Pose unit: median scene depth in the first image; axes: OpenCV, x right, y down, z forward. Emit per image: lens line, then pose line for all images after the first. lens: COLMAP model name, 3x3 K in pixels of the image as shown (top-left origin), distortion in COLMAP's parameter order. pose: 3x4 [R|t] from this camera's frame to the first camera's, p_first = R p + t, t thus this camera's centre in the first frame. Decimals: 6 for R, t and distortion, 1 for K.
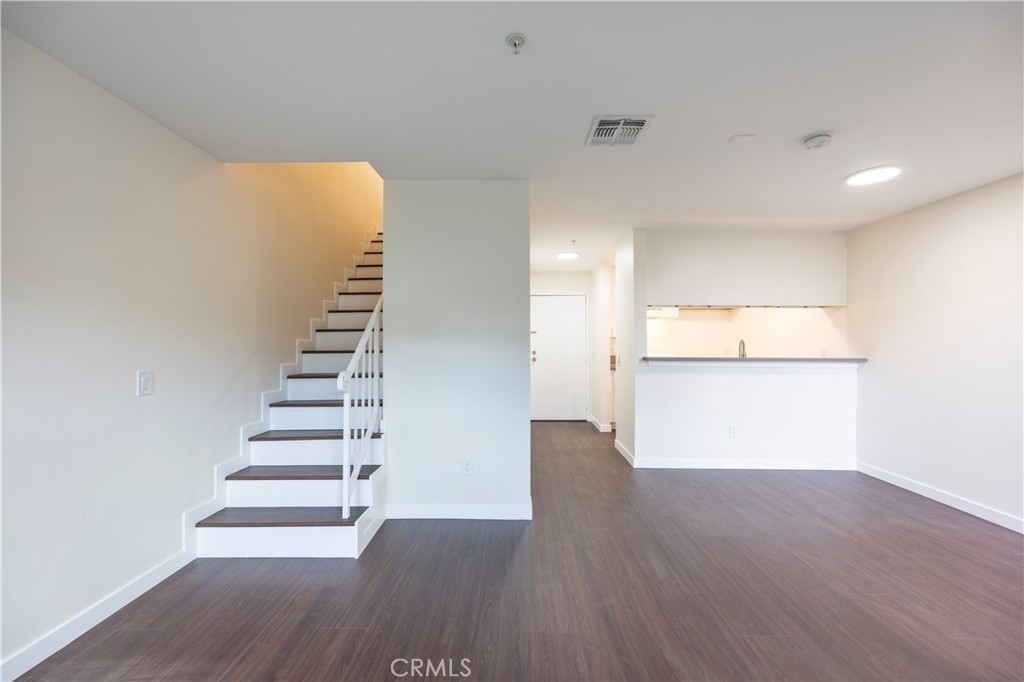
lens RADIAL K [[393.4, 0, 515.1], [0, 393.4, 338.2], [0, 0, 1]] dist [-0.009232, 0.000957]
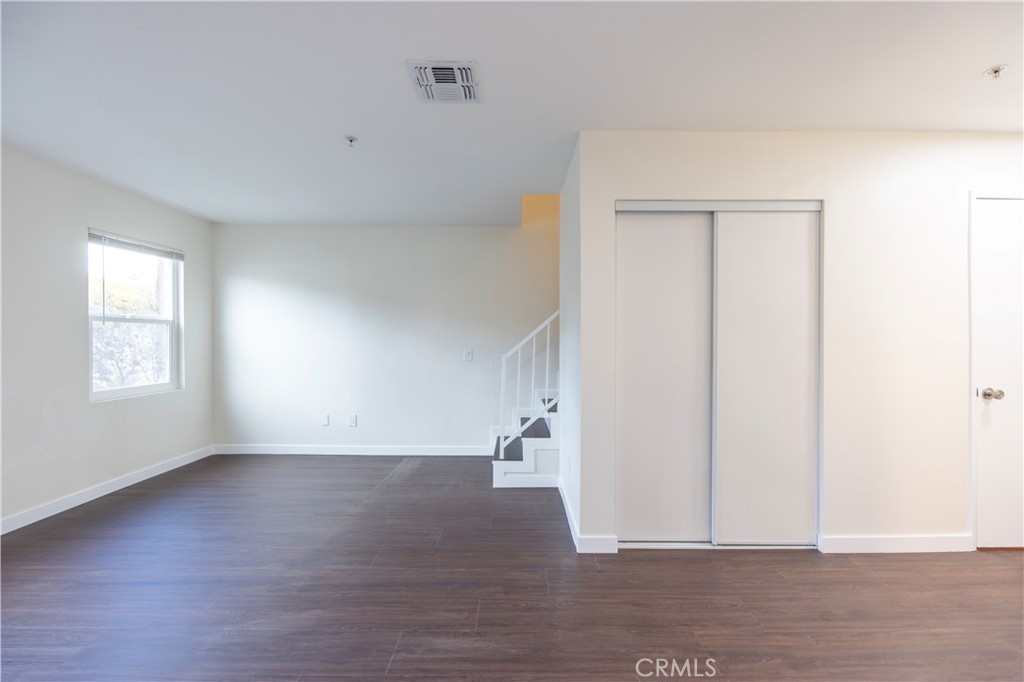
lens RADIAL K [[393.4, 0, 516.2], [0, 393.4, 344.9], [0, 0, 1]] dist [-0.009232, 0.000957]
pose [[0.045916, 0.018098, -0.998781, 0.573845], [0.007031, 0.999805, 0.018440, 0.013179], [0.998921, -0.007869, 0.045780, 0.576608]]
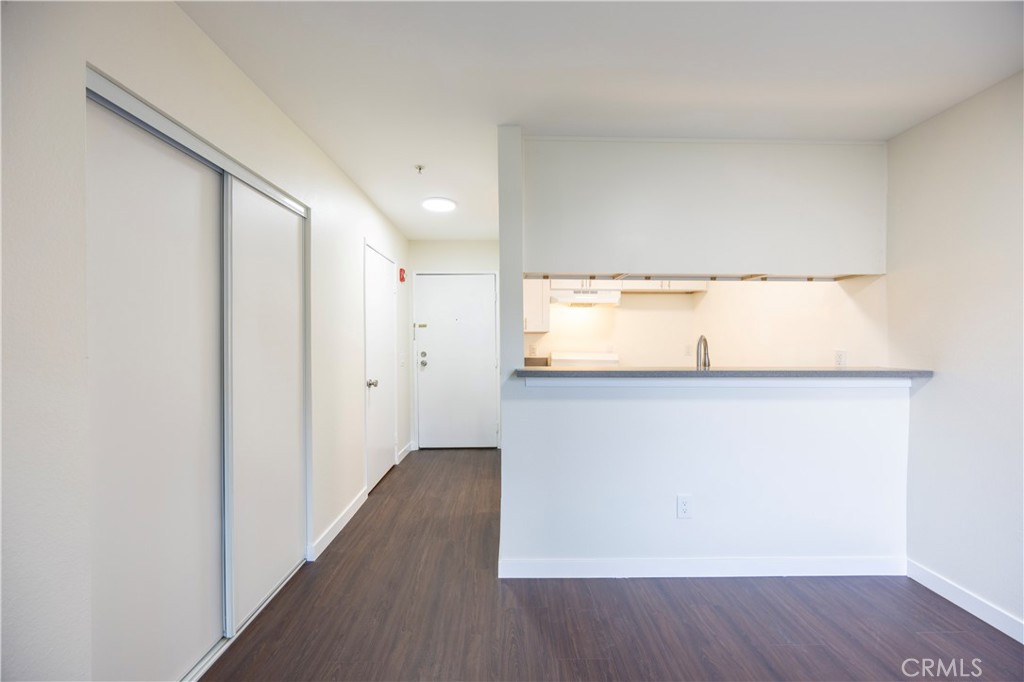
lens RADIAL K [[393.4, 0, 505.9], [0, 393.4, 338.7], [0, 0, 1]] dist [-0.009232, 0.000957]
pose [[0.999195, -0.005043, 0.039801, 0.285424], [0.004478, 0.999888, 0.014269, -0.001591], [-0.039868, -0.014079, 0.999106, 0.467043]]
